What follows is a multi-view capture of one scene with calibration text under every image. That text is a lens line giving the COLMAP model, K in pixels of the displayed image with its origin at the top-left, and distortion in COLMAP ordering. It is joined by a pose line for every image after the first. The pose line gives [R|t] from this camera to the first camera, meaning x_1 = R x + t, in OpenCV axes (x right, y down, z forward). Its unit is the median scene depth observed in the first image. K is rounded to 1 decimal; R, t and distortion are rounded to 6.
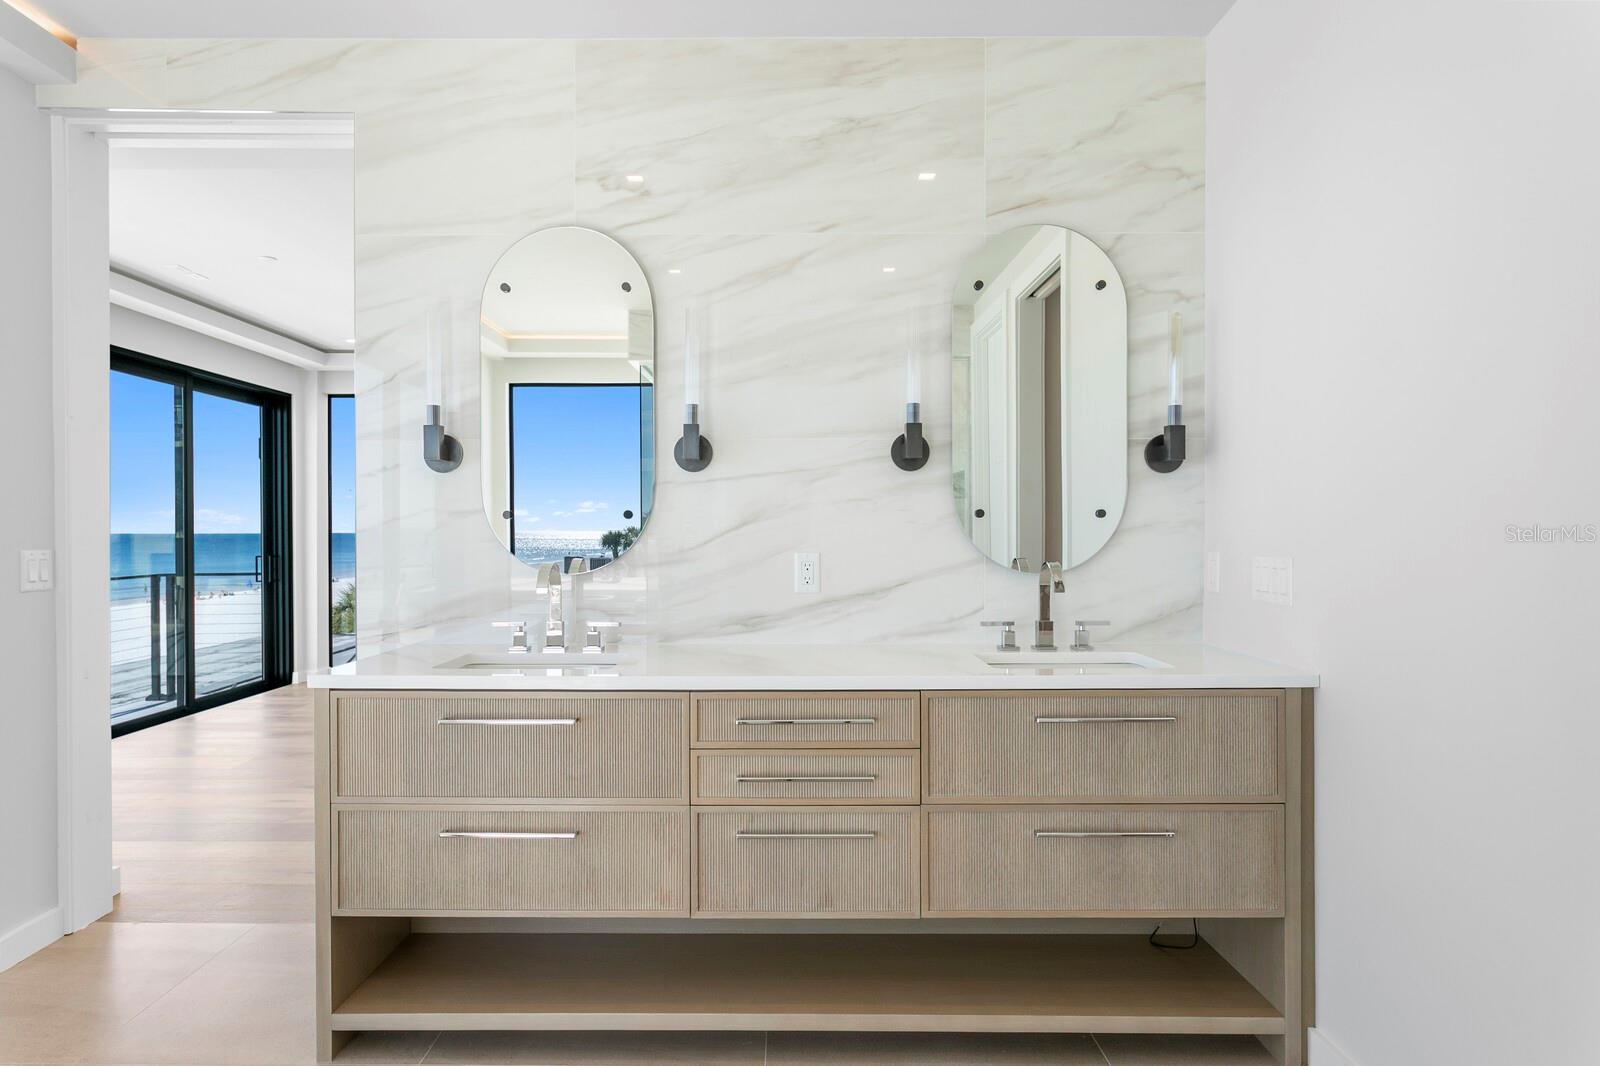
lens RADIAL K [[987.0, 0, 797.6], [0, 987.0, 537.4], [0, 0, 1]] dist [-0.011603, 0.005600]
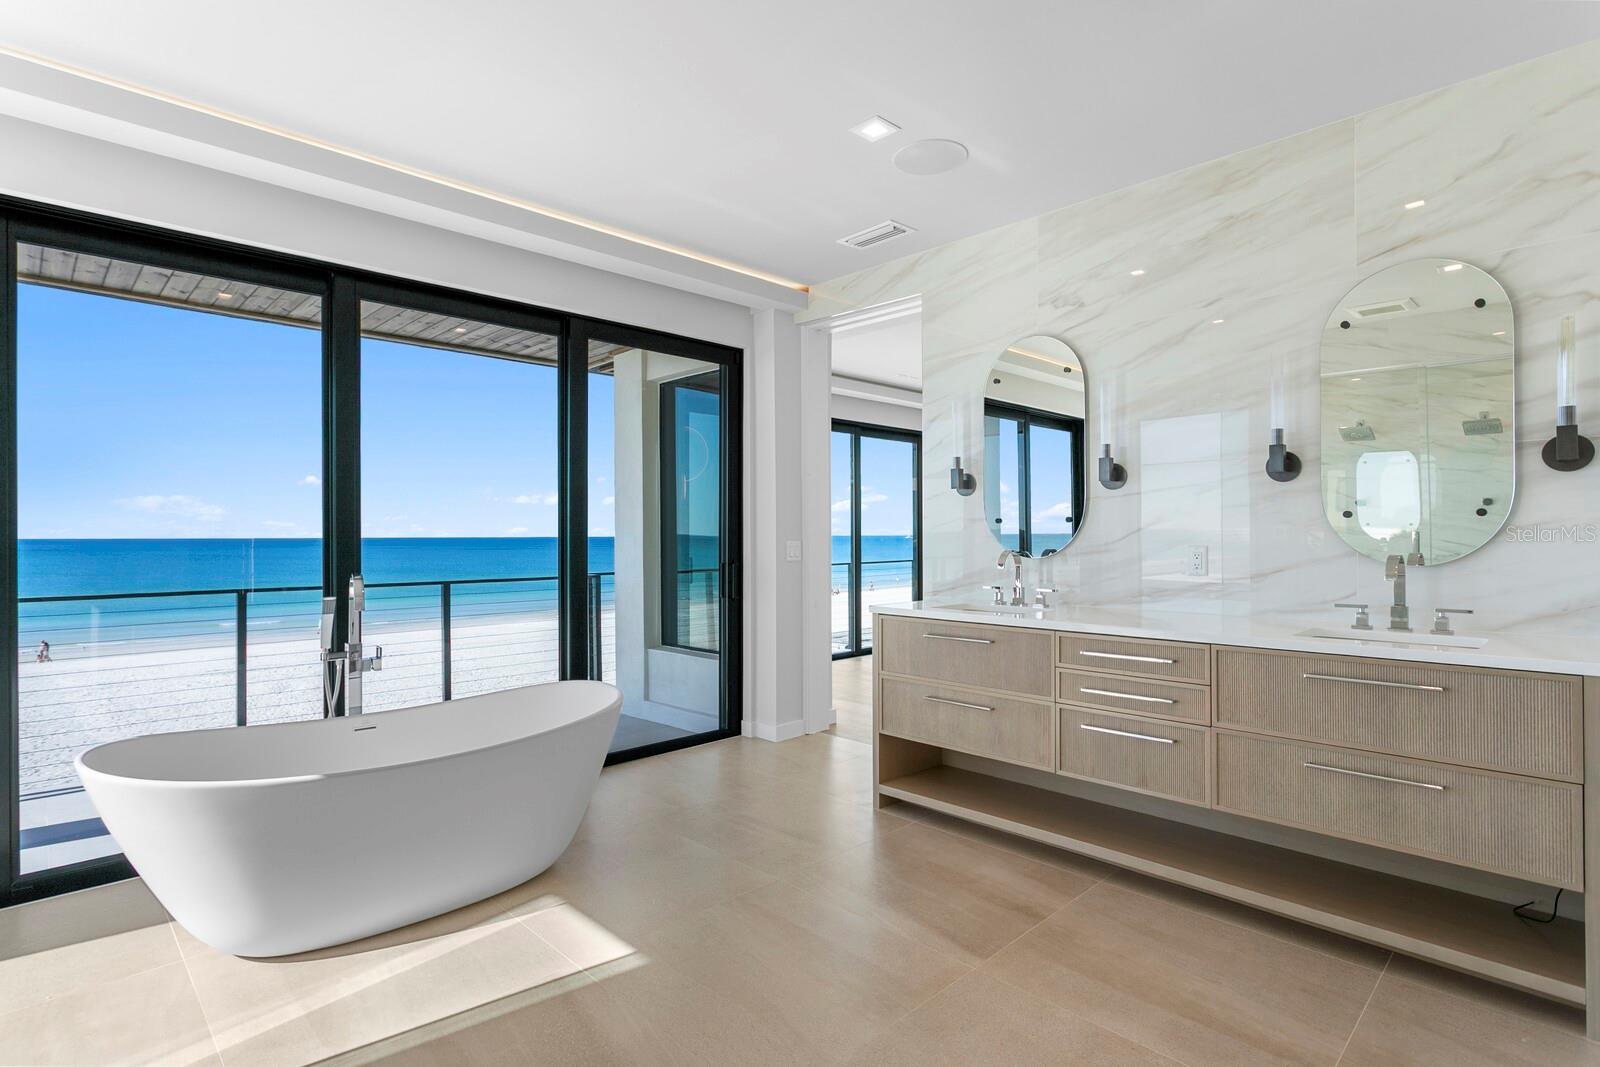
lens RADIAL K [[781.3, 0, 777.7], [0, 781.3, 531.3], [0, 0, 1]] dist [-0.013813, 0.001160]
pose [[0.691644, -0.004295, -0.722226, 0.382292], [-0.003001, 0.999957, -0.008820, 0.006536], [0.722232, 0.008268, 0.691601, -0.150665]]
